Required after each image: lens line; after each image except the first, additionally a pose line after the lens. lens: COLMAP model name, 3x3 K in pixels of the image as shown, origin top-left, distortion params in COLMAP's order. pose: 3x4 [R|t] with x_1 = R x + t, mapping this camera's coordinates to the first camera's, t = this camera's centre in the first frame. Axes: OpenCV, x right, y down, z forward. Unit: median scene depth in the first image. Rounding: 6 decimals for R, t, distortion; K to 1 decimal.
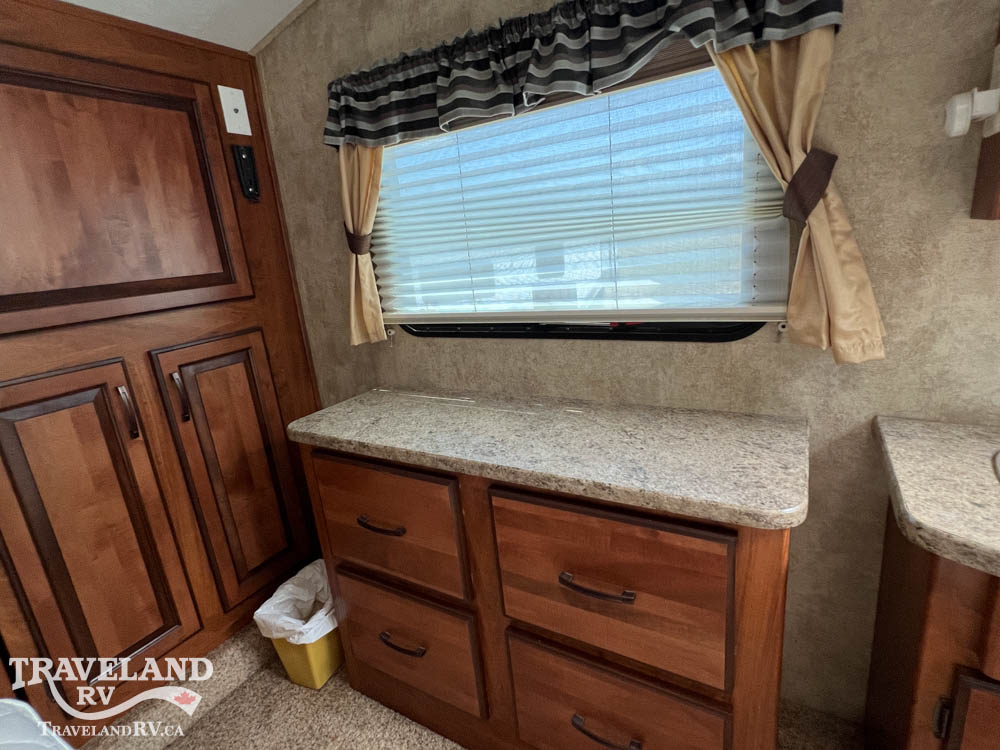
lens RADIAL K [[499.5, 0, 504.4], [0, 499.5, 373.0], [0, 0, 1]] dist [-0.001624, 0.000713]
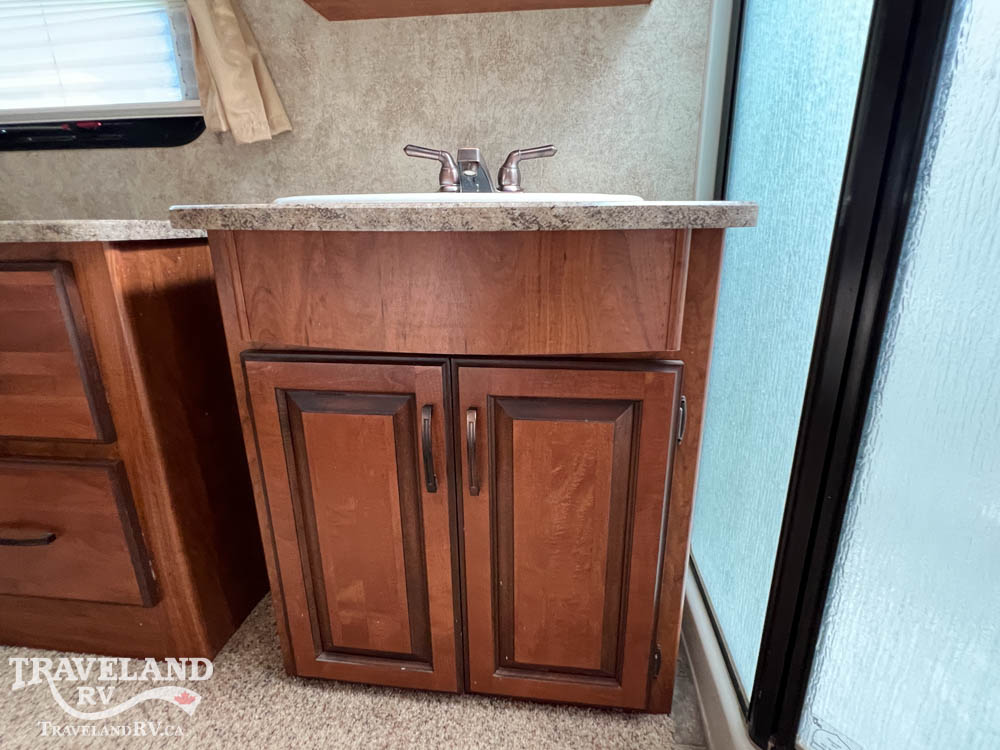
lens RADIAL K [[495.8, 0, 506.9], [0, 495.8, 371.3], [0, 0, 1]] dist [-0.001472, 0.000099]
pose [[0.910587, -0.038080, 0.411559, 0.744183], [0.031788, 0.999250, 0.022124, 0.476748], [-0.412092, -0.007064, 0.911115, -0.242395]]
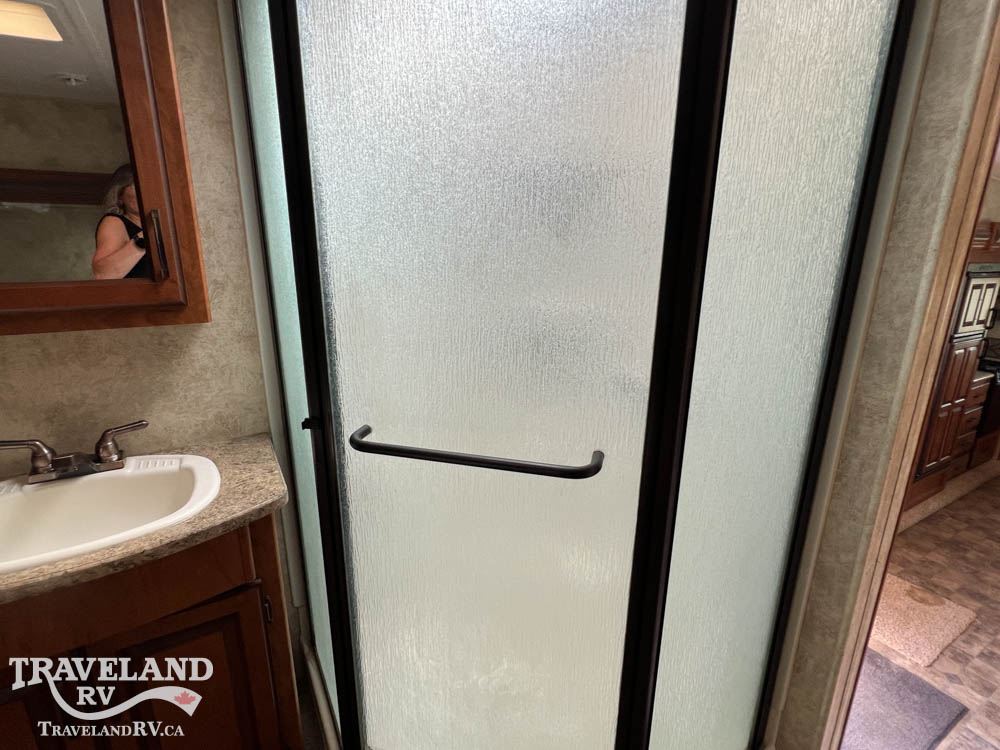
lens RADIAL K [[499.5, 0, 504.4], [0, 499.5, 373.0], [0, 0, 1]] dist [-0.001624, 0.000713]
pose [[0.482311, -0.139707, 0.864788, 0.583239], [0.172888, 0.982964, 0.062375, -0.014023], [-0.858770, 0.119427, 0.498248, -0.891886]]
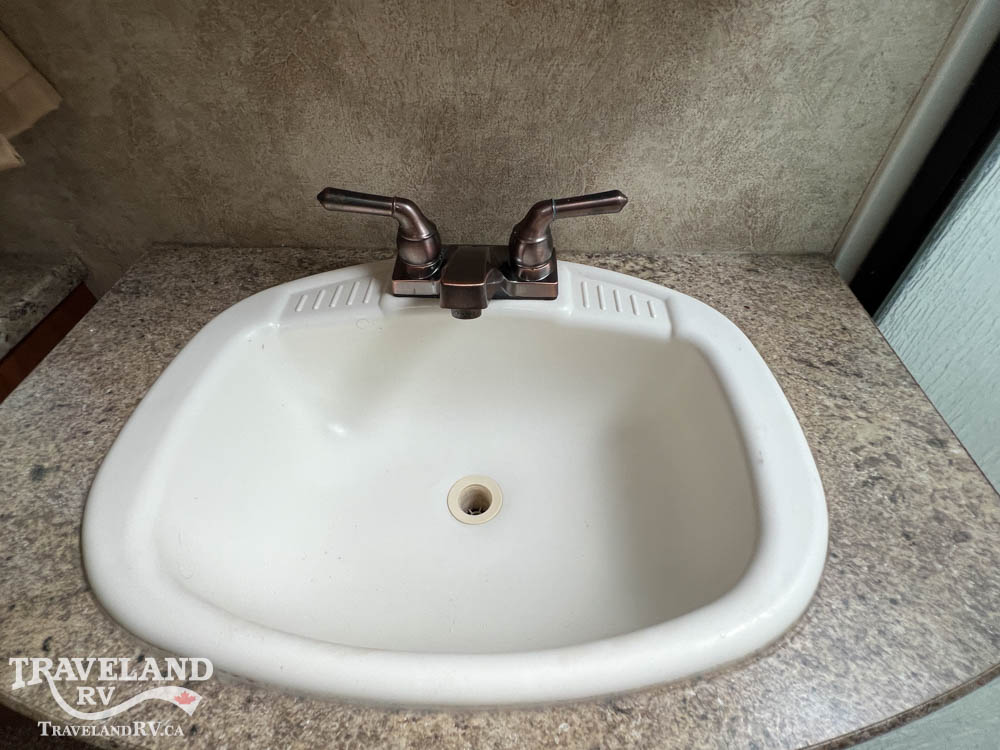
lens RADIAL K [[499.5, 0, 504.4], [0, 499.5, 373.0], [0, 0, 1]] dist [-0.001624, 0.000713]
pose [[0.873842, -0.286331, 0.392956, 0.909958], [0.049646, 0.856524, 0.513714, -0.084536], [-0.483669, -0.429396, 0.762682, 0.243762]]
